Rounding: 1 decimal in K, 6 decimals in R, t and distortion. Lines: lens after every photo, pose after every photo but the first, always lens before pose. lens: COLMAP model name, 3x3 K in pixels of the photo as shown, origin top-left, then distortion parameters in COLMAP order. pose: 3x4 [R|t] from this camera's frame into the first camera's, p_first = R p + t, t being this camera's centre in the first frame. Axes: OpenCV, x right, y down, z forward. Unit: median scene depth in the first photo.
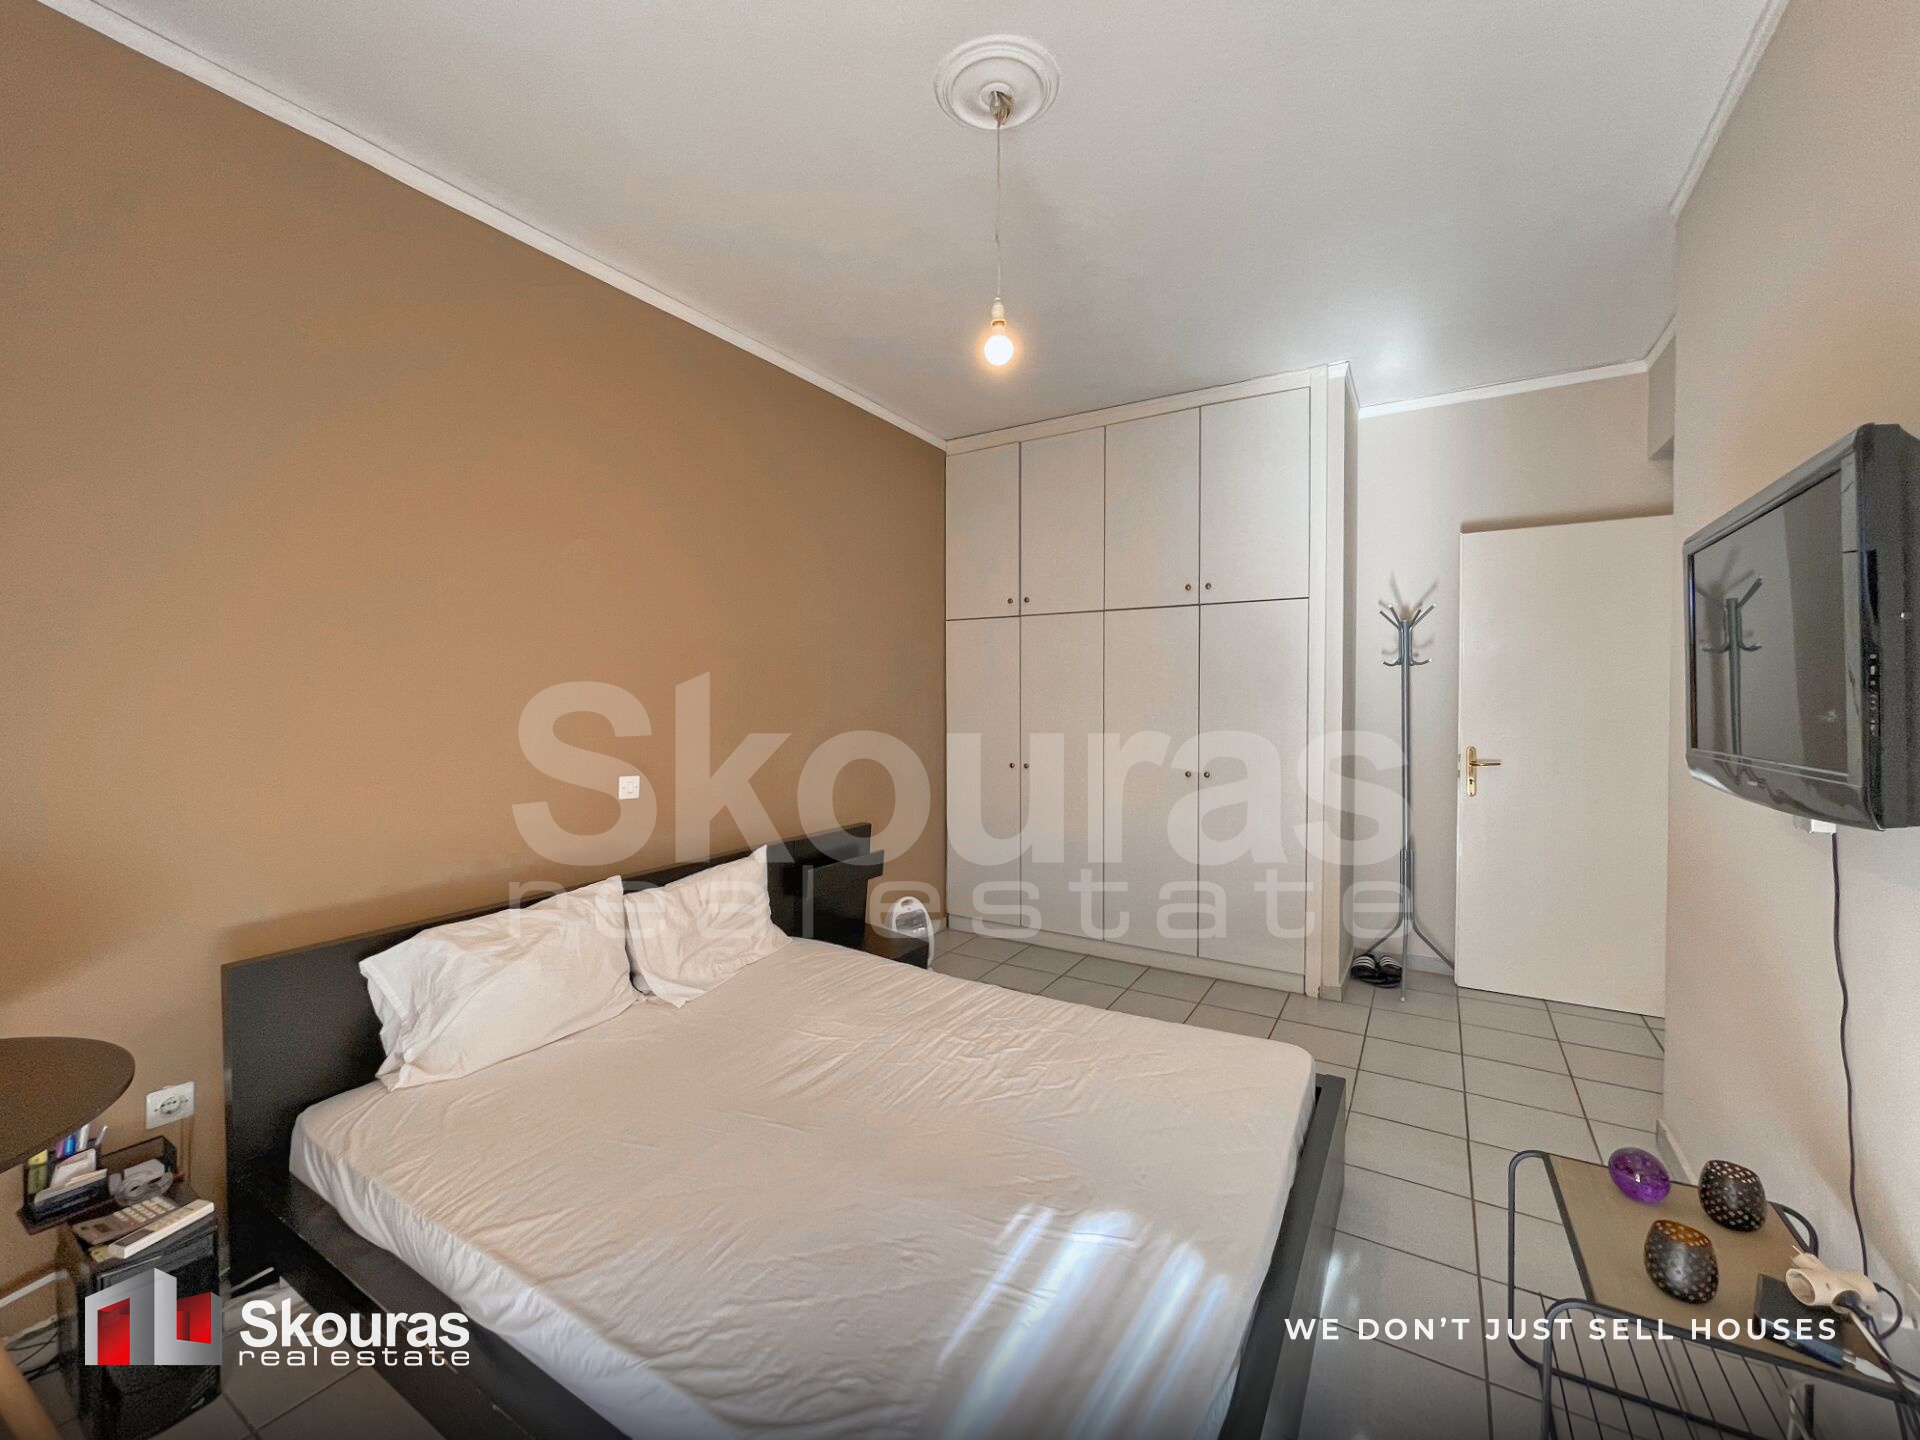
lens RADIAL K [[780.9, 0, 960.0], [0, 780.9, 720.0], [0, 0, 1]] dist [-0.000113, -0.000008]
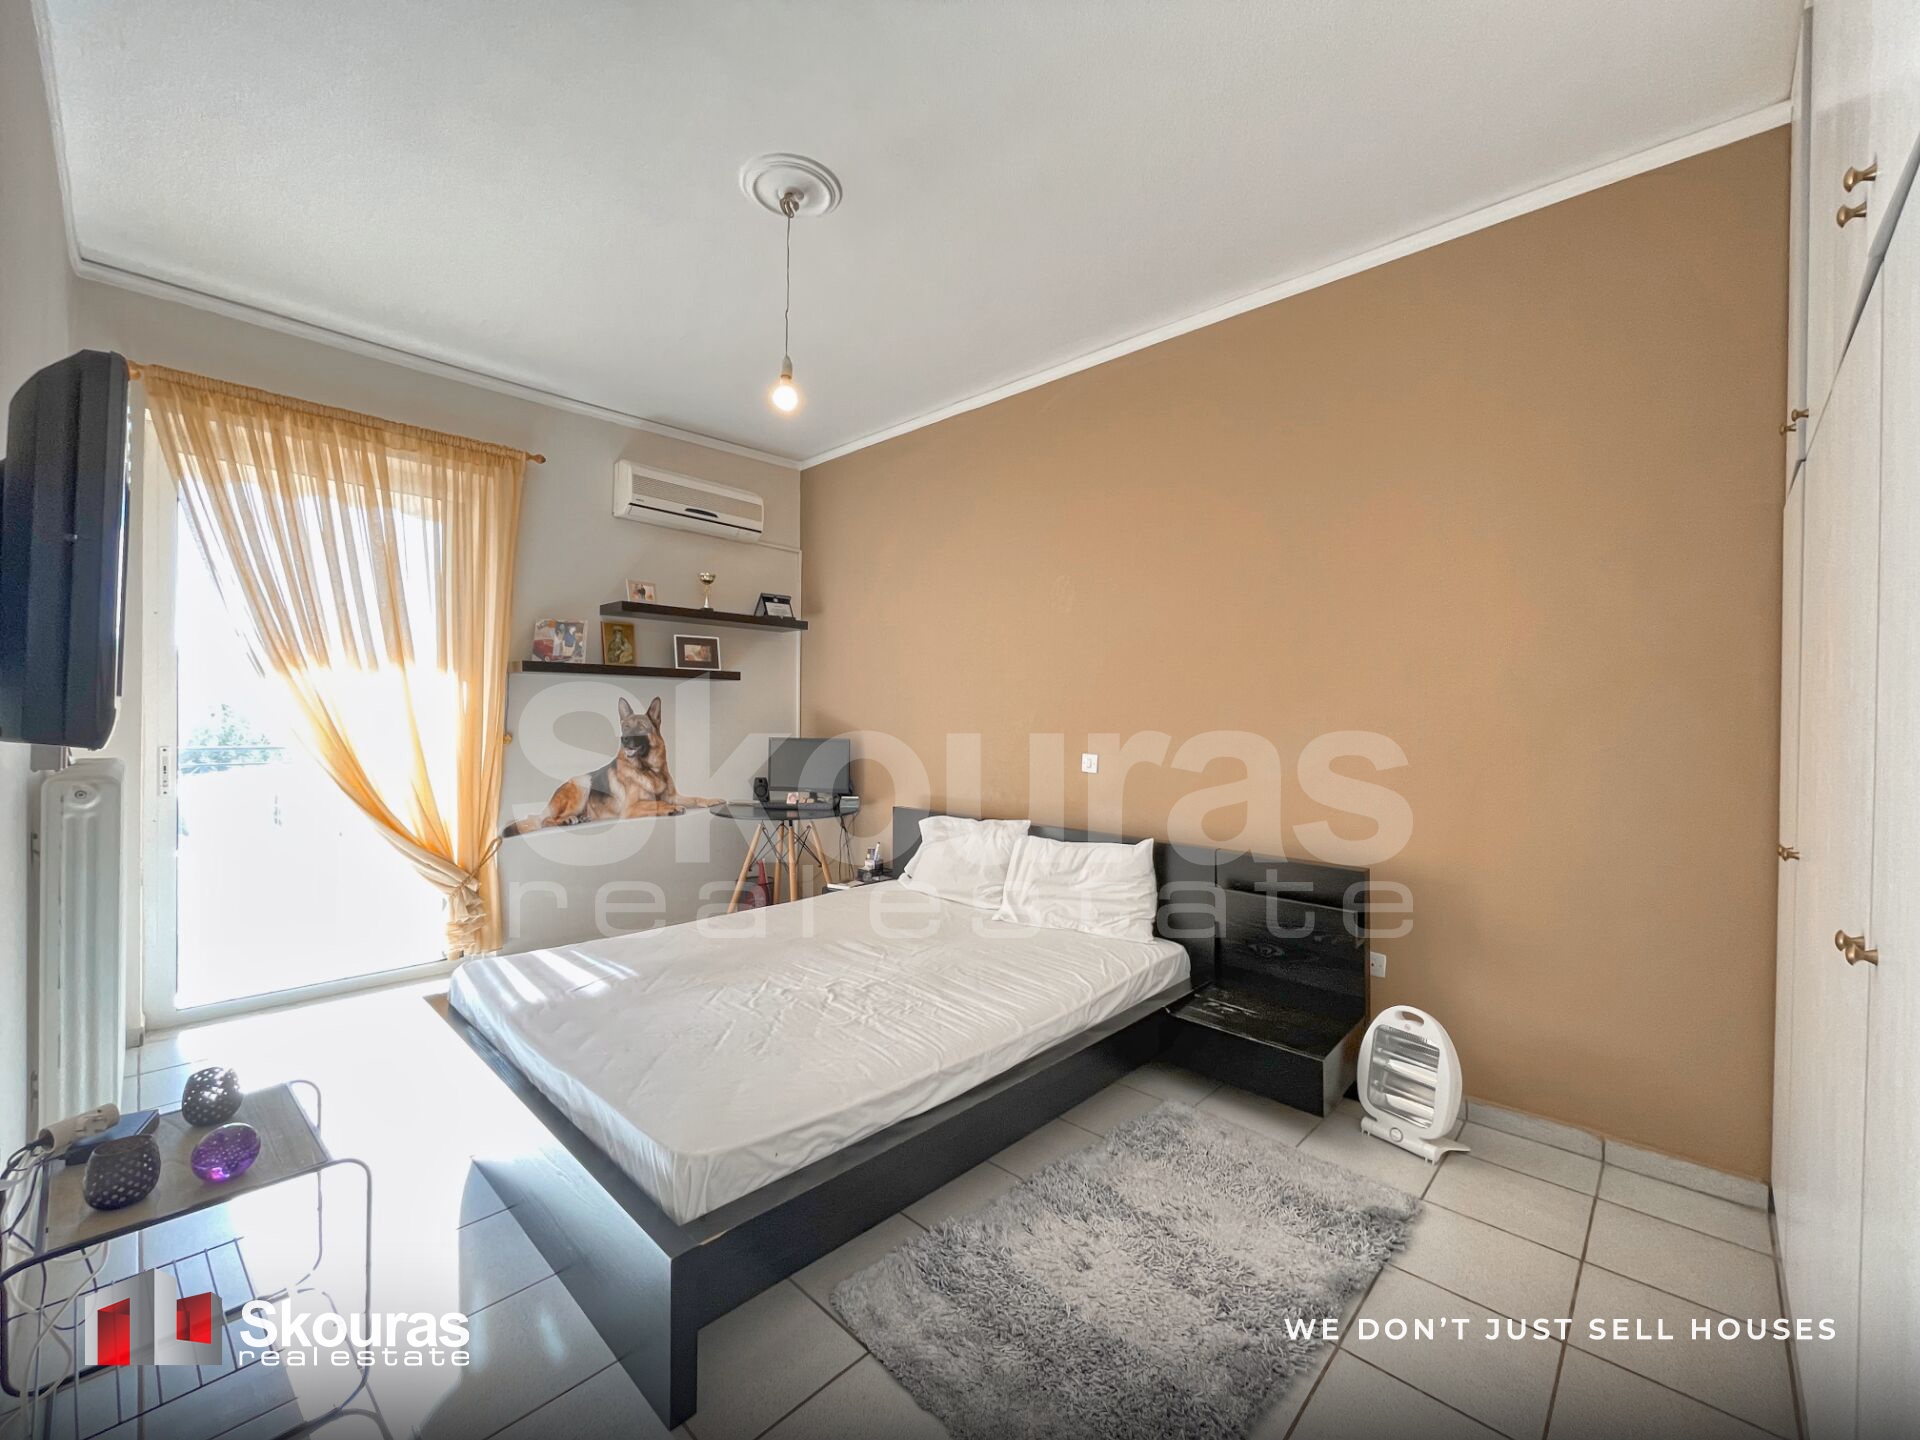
lens RADIAL K [[773.8, 0, 962.8], [0, 773.8, 726.5], [0, 0, 1]] dist [0.000659, 0.000023]
pose [[-0.208060, 0.011932, -0.978043, 0.860026], [-0.045051, 0.998747, 0.021769, 0.010813], [0.977078, 0.048591, -0.207262, 1.103896]]
